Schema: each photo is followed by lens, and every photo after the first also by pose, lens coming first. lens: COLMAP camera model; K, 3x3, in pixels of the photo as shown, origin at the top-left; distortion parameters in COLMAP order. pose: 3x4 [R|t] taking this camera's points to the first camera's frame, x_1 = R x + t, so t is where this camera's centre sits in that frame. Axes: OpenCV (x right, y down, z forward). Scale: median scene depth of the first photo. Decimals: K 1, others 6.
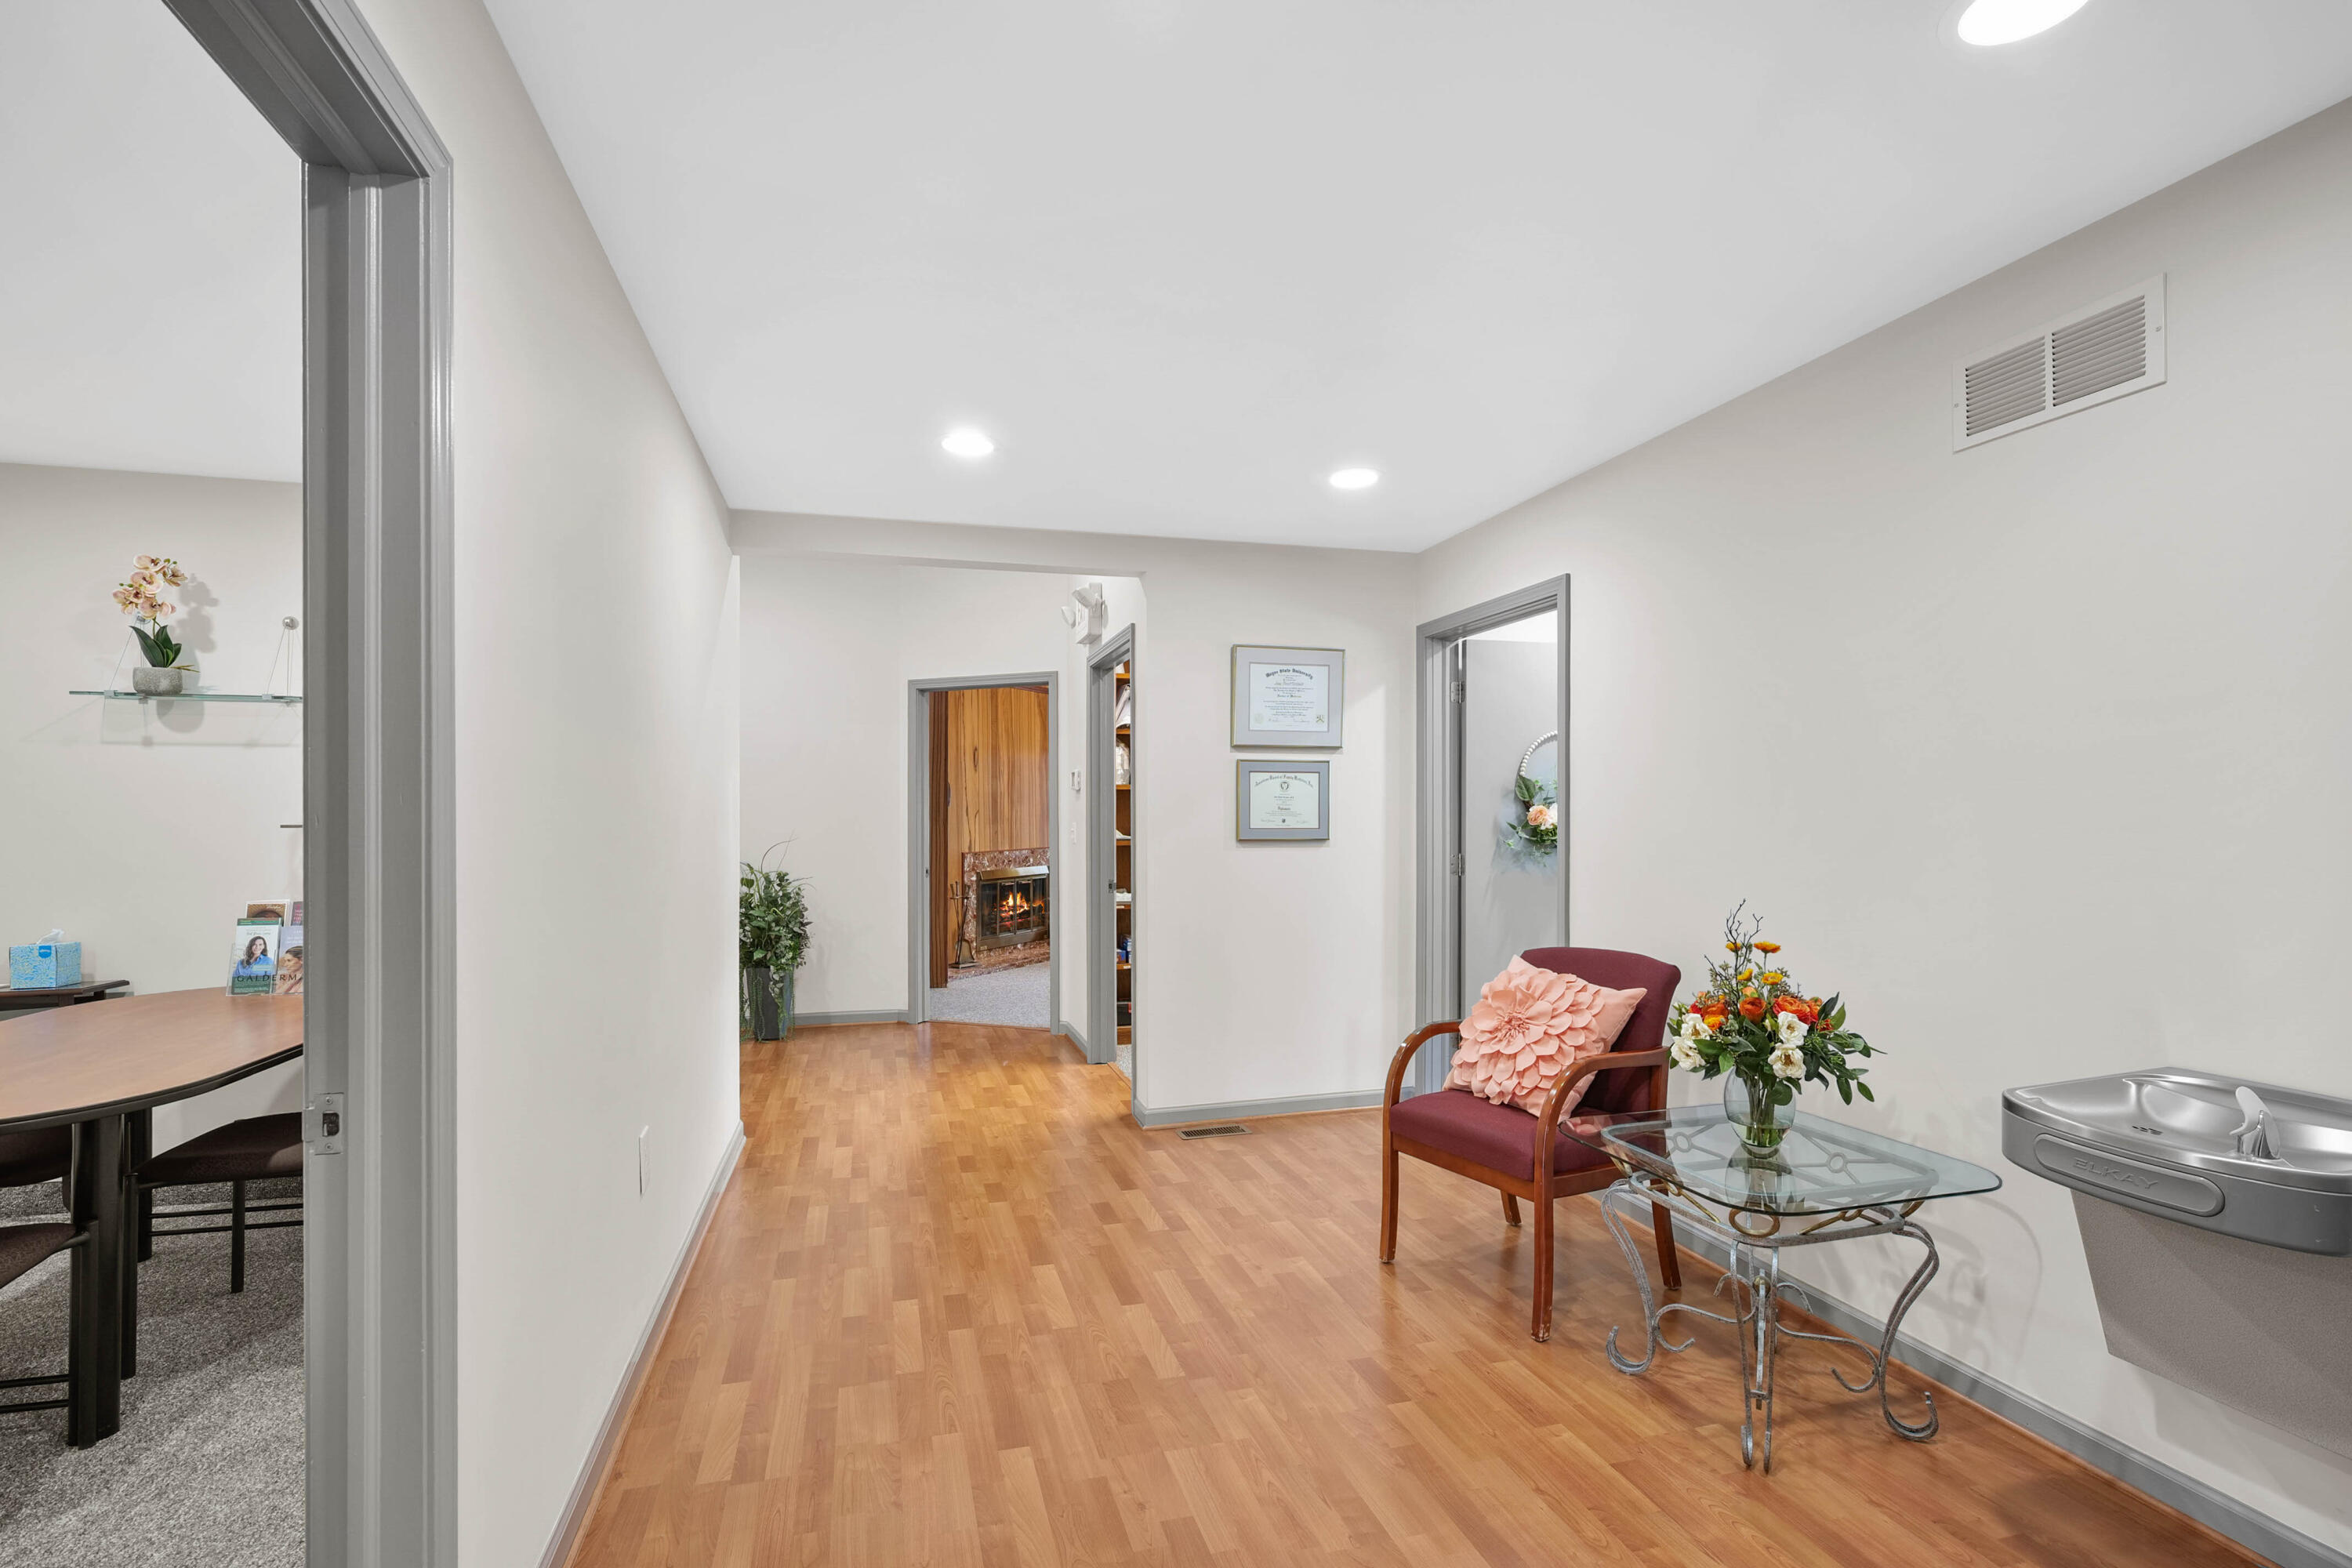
lens RADIAL K [[1092.1, 0, 1168.2], [0, 1092.1, 816.9], [0, 0, 1]] dist [-0.001476, -0.000216]
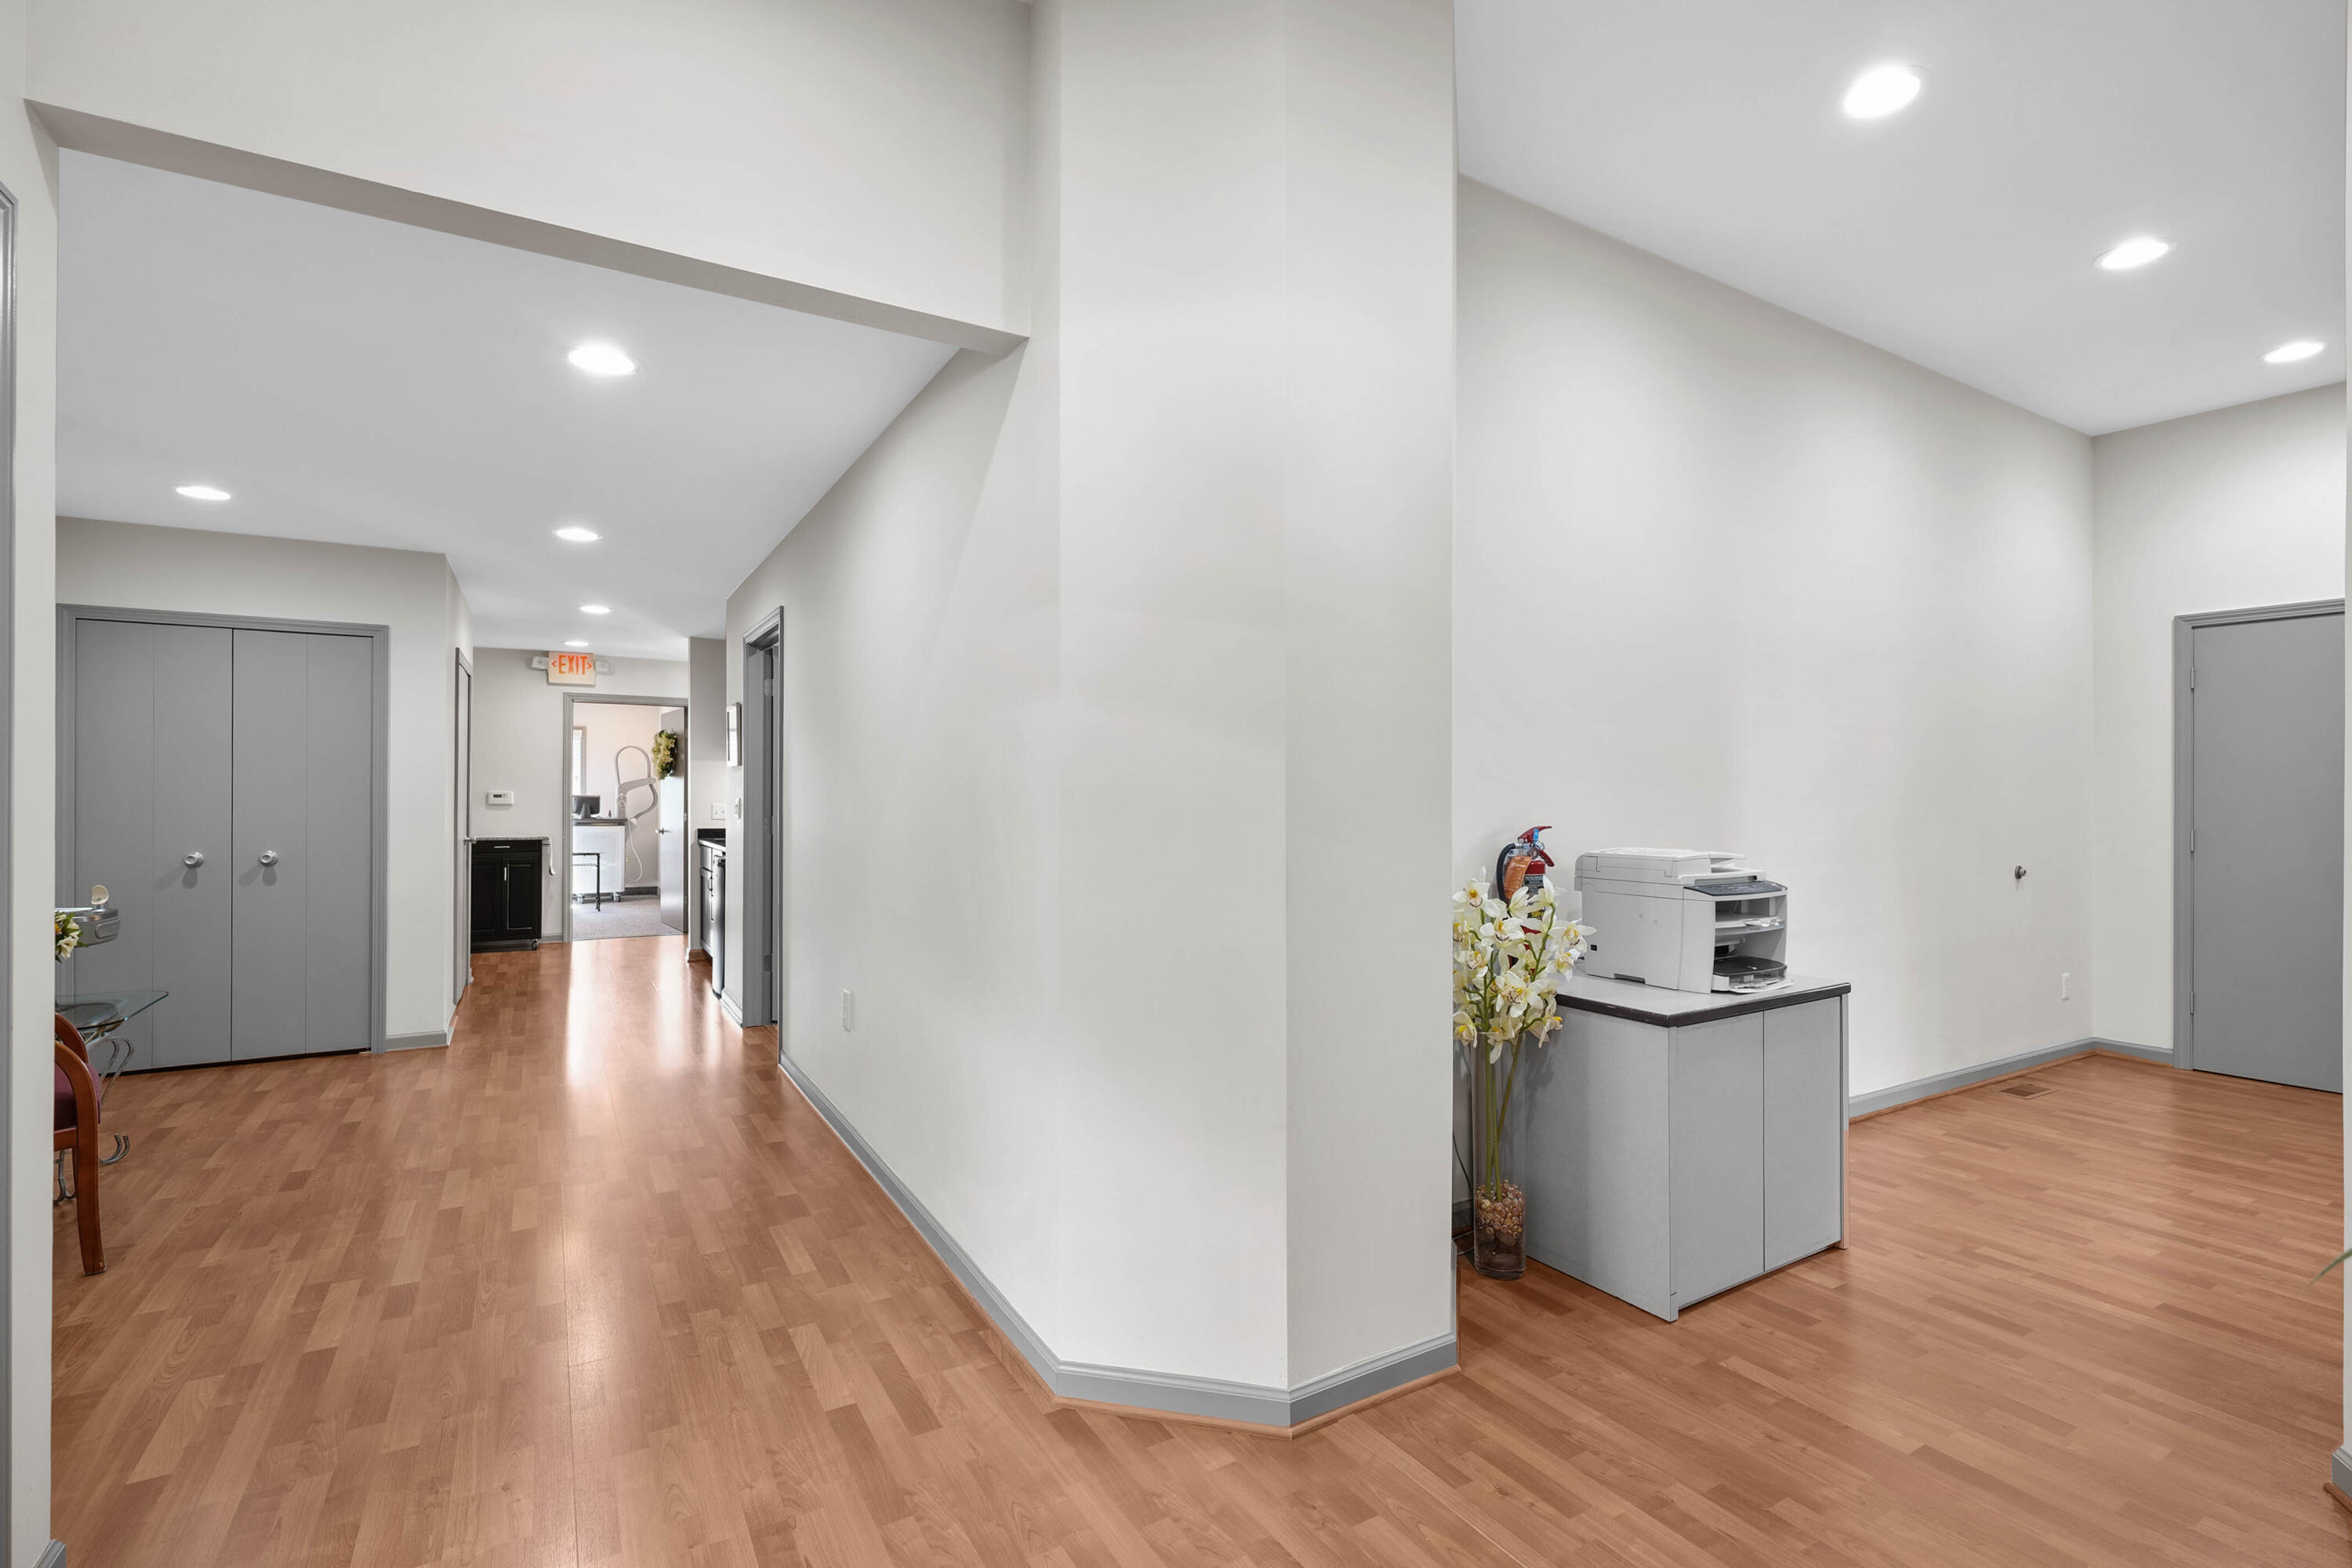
lens RADIAL K [[1054.9, 0, 1176.0], [0, 1054.9, 784.0], [0, 0, 1]] dist [-0.000071, -0.000050]
pose [[-0.962447, -0.005006, -0.271424, -0.265576], [-0.002497, 0.999951, -0.009586, 0.004157], [0.271458, -0.008549, -0.962412, 1.307305]]
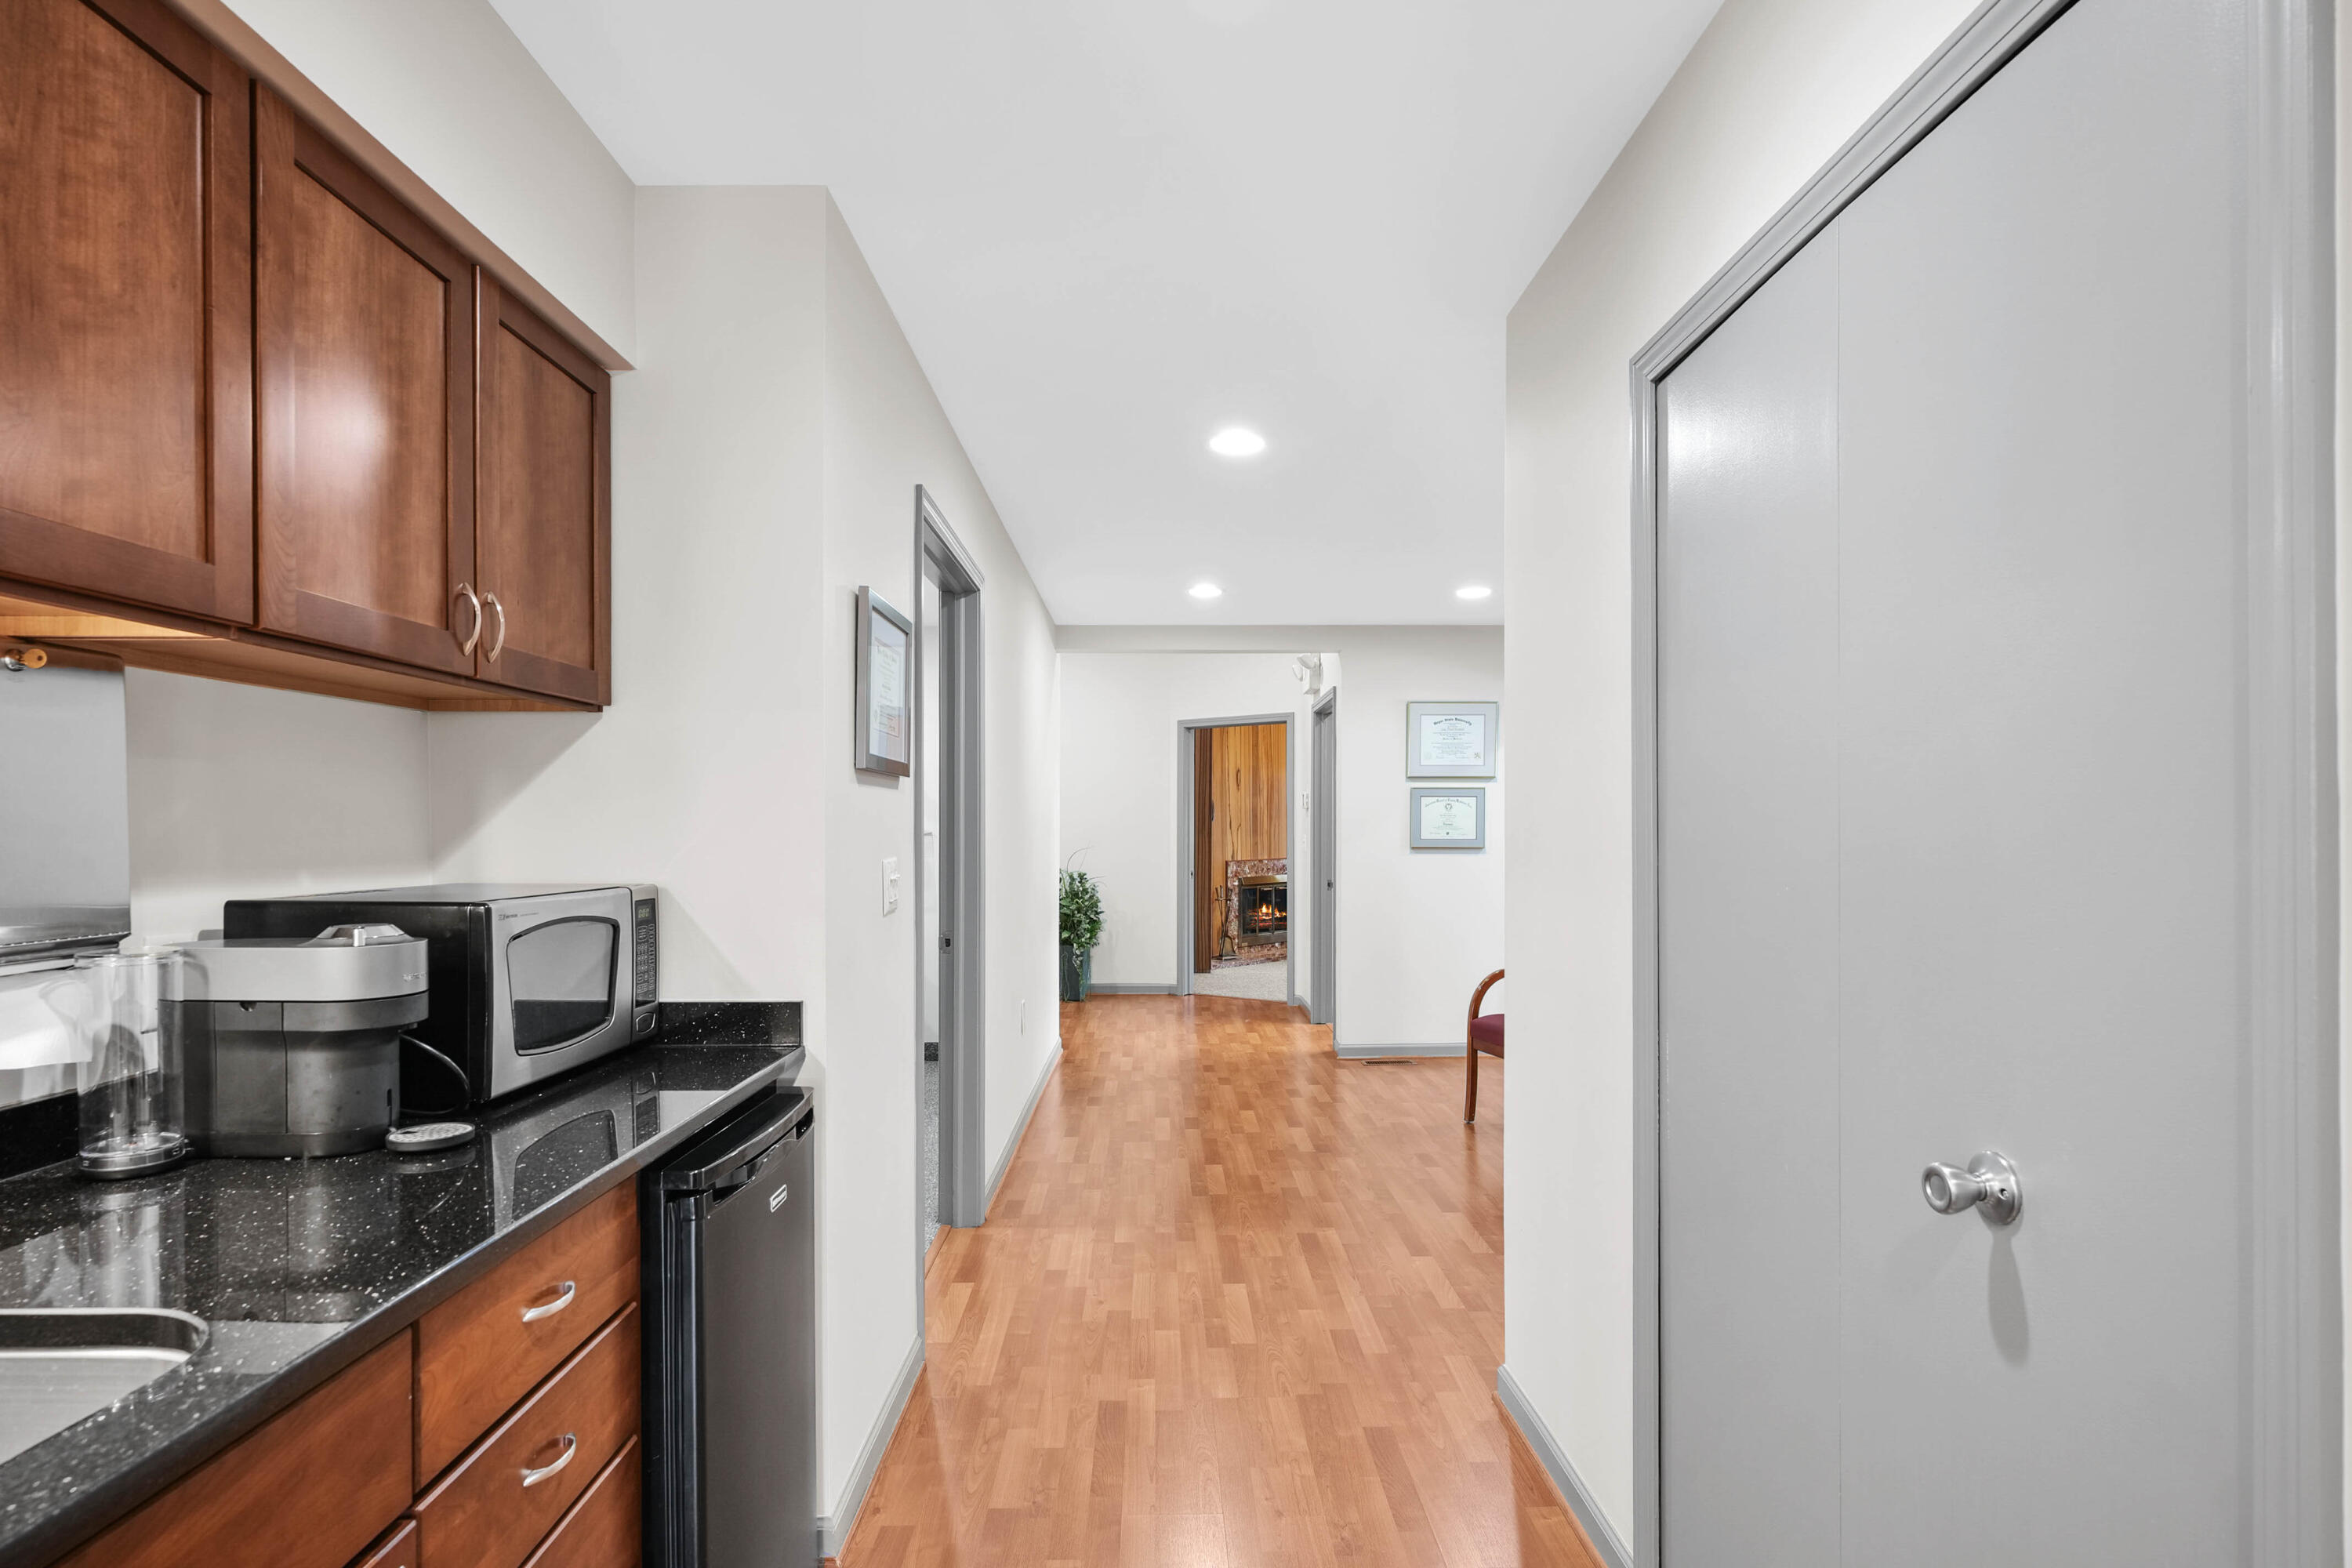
lens RADIAL K [[1211.3, 0, 1171.0], [0, 1211.3, 811.2], [0, 0, 1]] dist [0.000135, -0.000027]
pose [[0.968205, -0.002393, -0.250146, 0.138581], [-0.001384, 0.999888, -0.014923, -0.001160], [0.250154, 0.014795, 0.968093, -0.468192]]
